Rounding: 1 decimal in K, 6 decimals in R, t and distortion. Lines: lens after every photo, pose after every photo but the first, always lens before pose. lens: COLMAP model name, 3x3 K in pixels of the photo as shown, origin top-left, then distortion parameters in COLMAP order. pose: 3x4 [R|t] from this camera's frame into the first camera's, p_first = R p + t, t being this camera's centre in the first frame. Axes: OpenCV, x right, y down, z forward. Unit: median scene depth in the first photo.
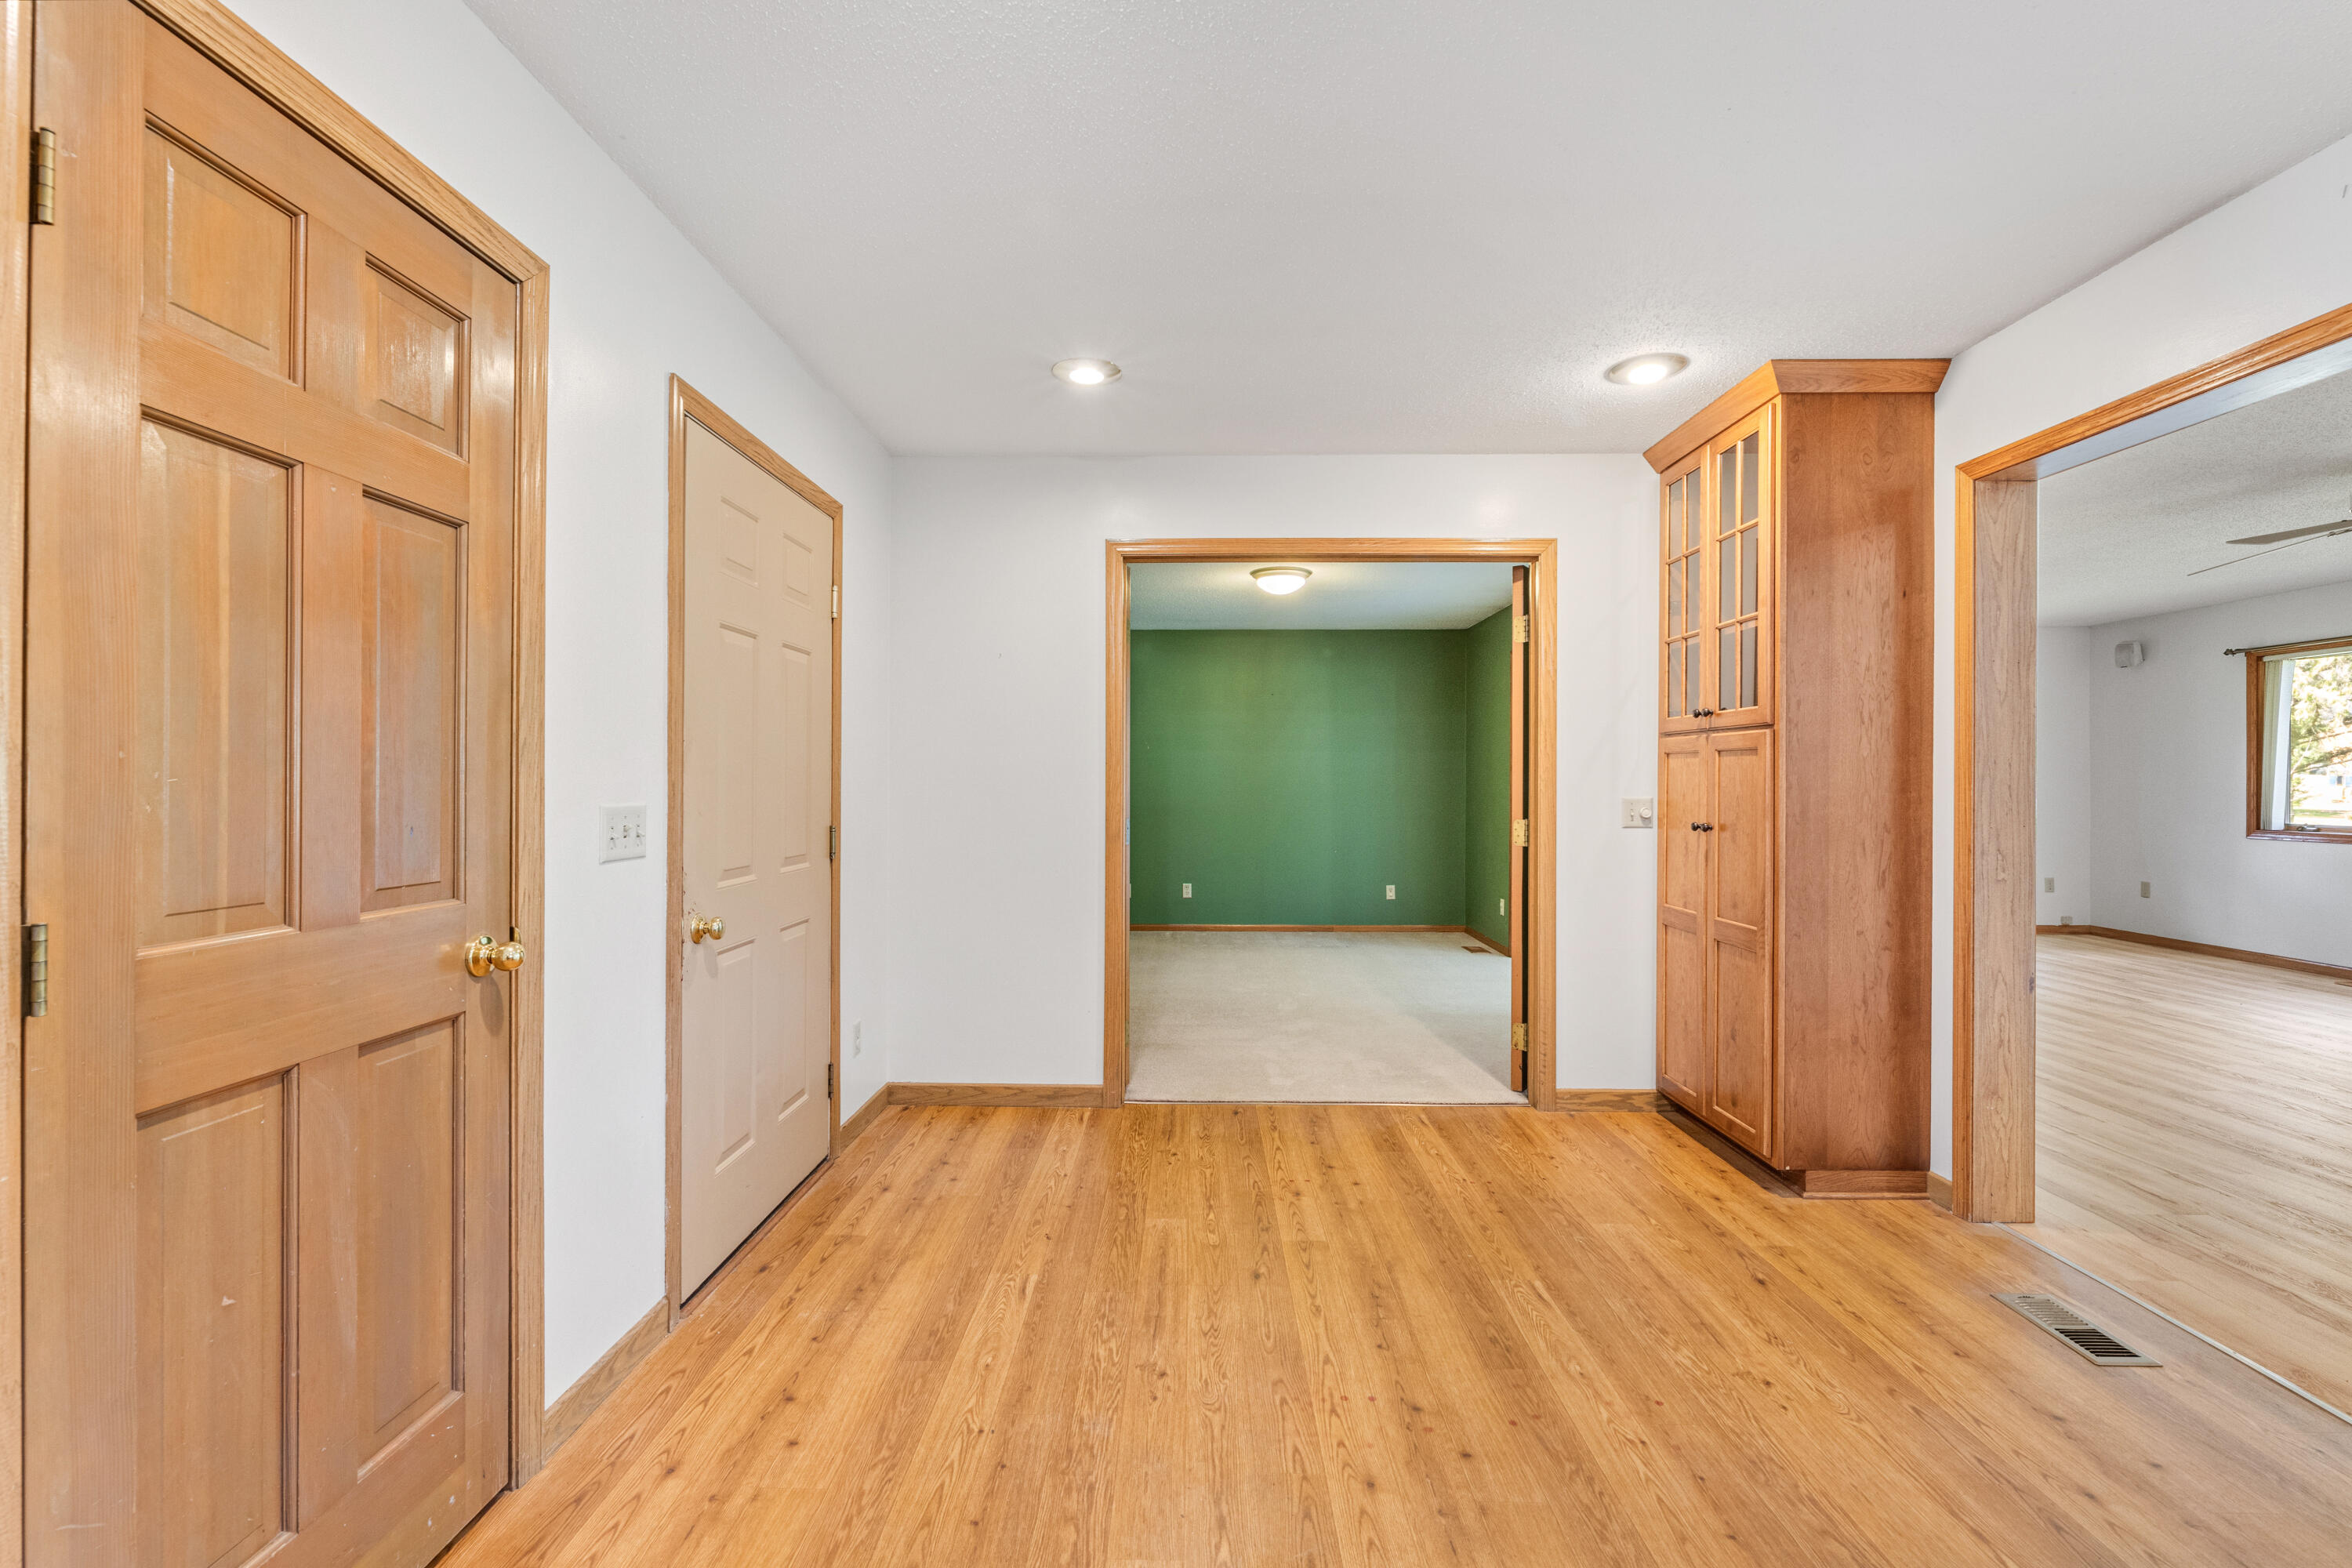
lens RADIAL K [[998.9, 0, 1175.8], [0, 998.9, 784.6], [0, 0, 1]] dist [-0.004393, -0.000520]
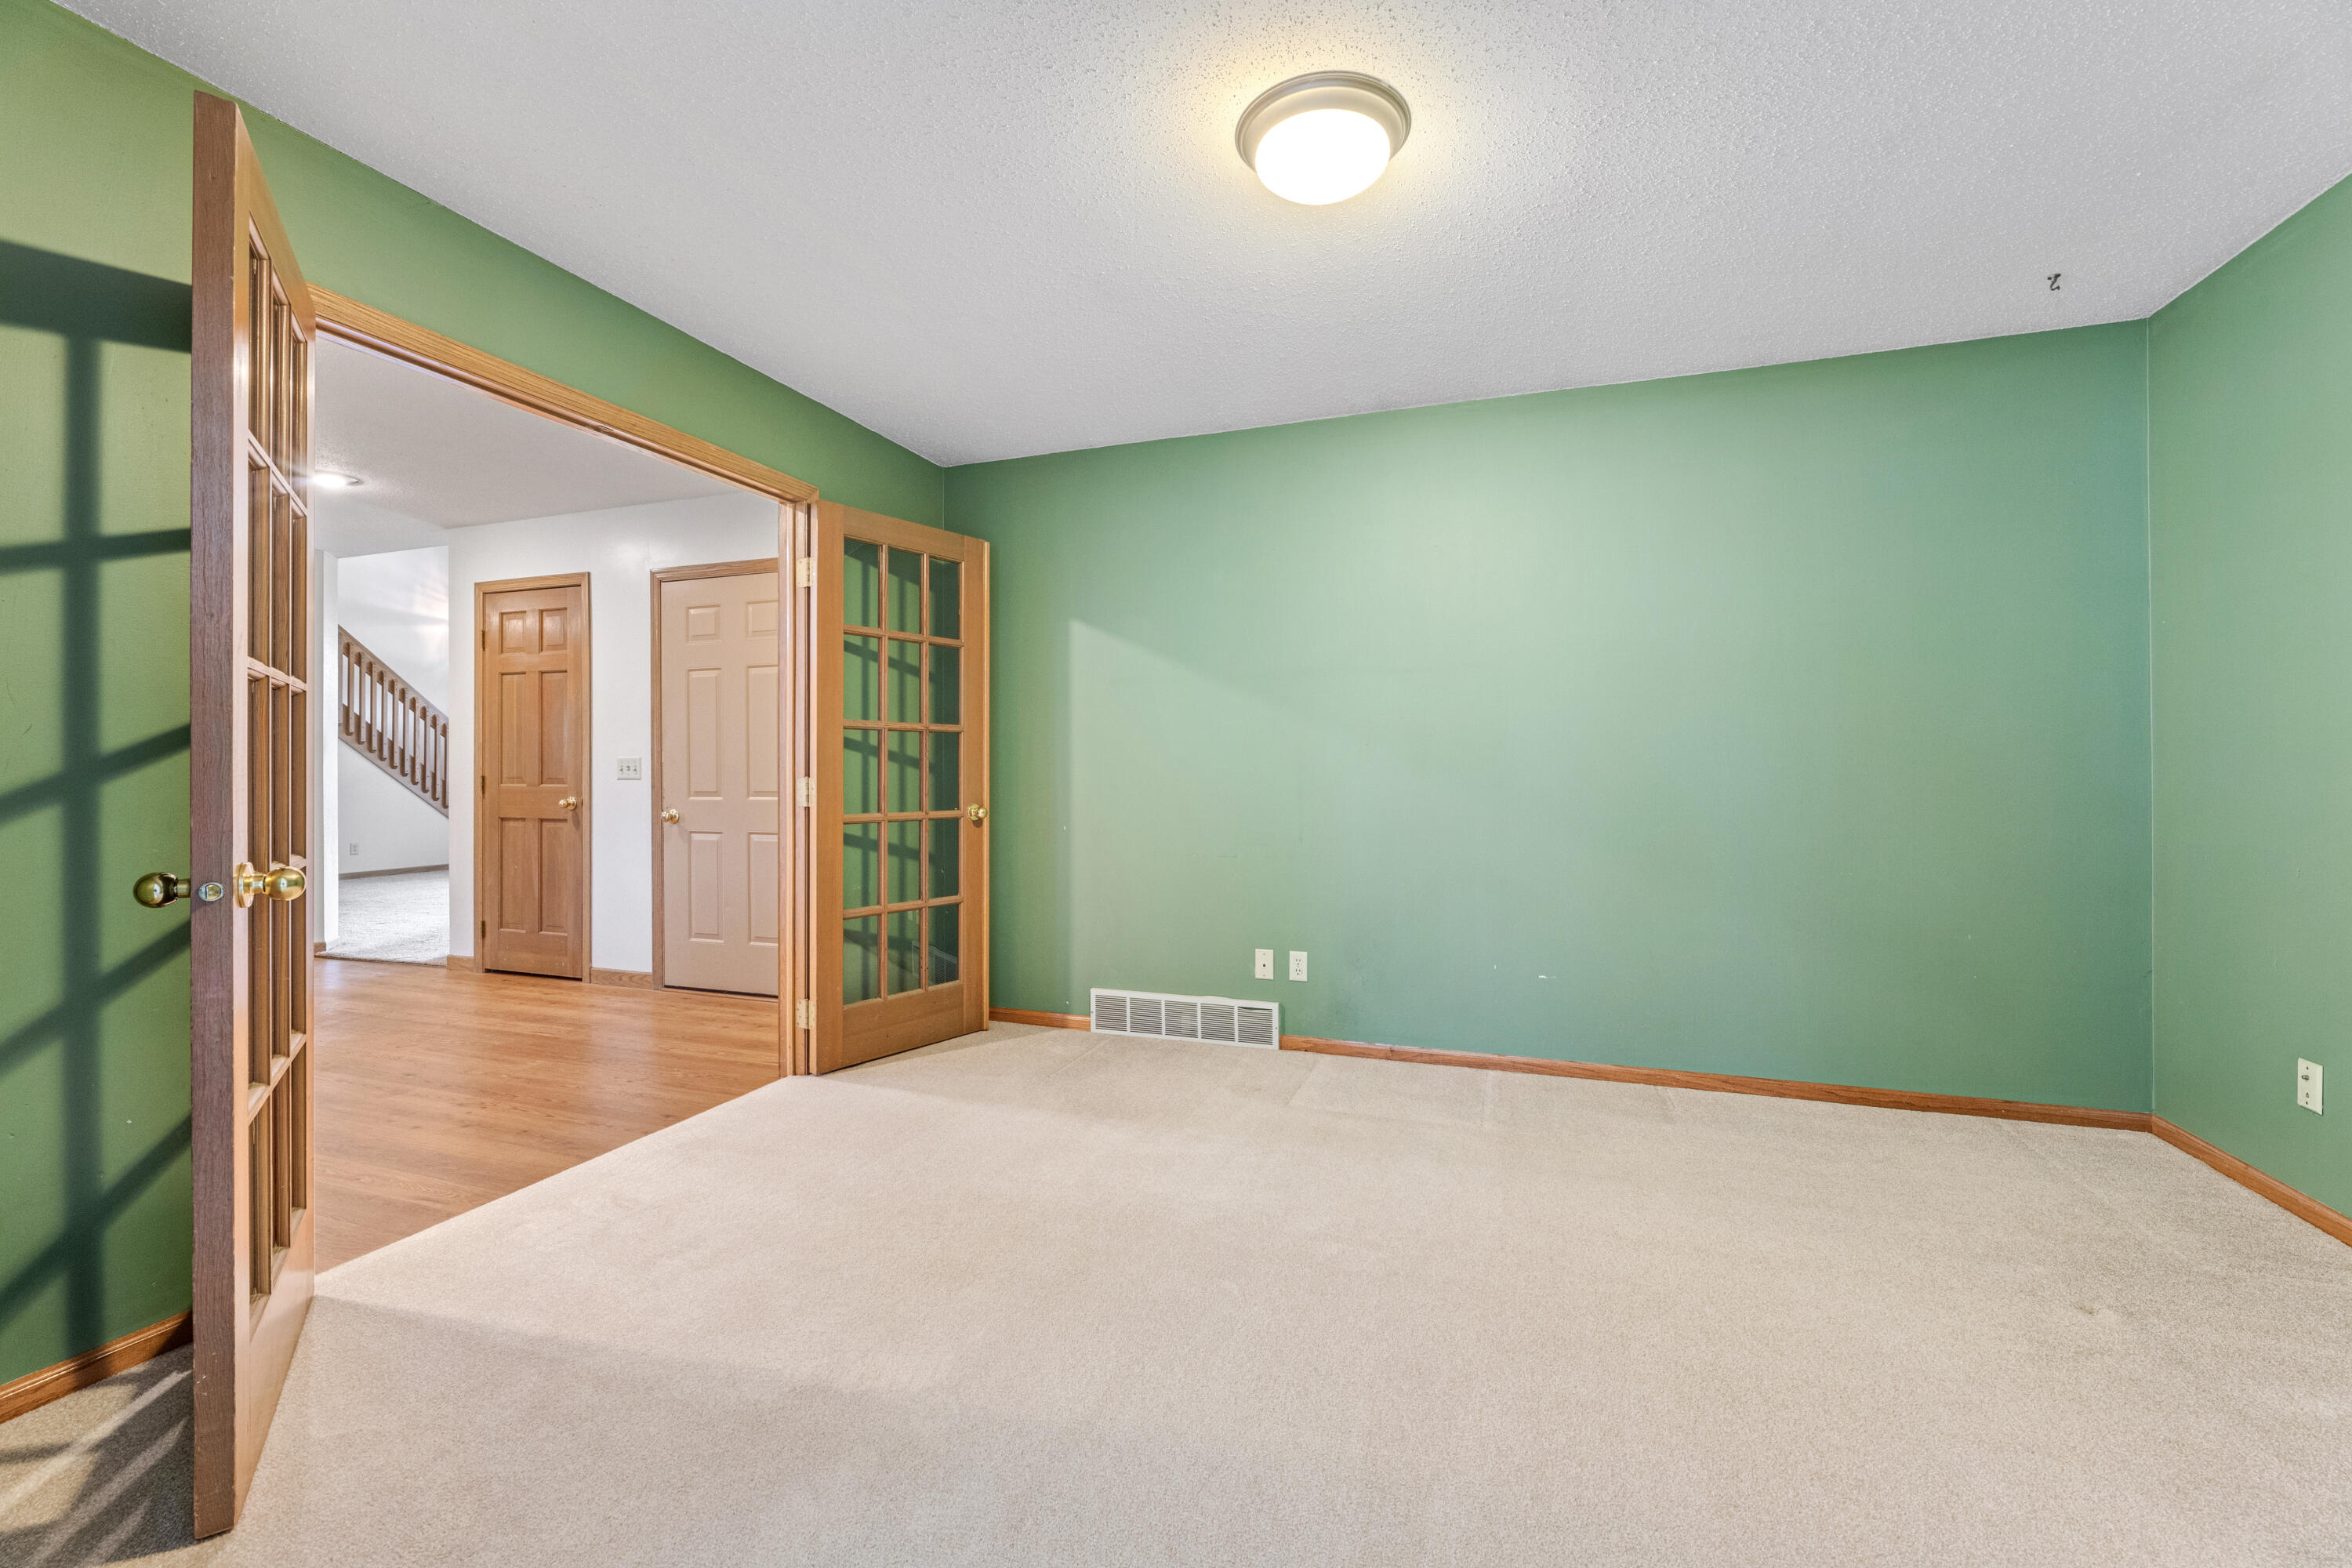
lens RADIAL K [[952.4, 0, 1178.2], [0, 952.4, 773.4], [0, 0, 1]] dist [-0.001100, -0.000072]
pose [[-0.307895, -0.006570, -0.951398, 1.271033], [-0.008329, 0.999956, -0.004210, 0.057553], [0.951384, 0.006628, -0.307936, 2.989902]]
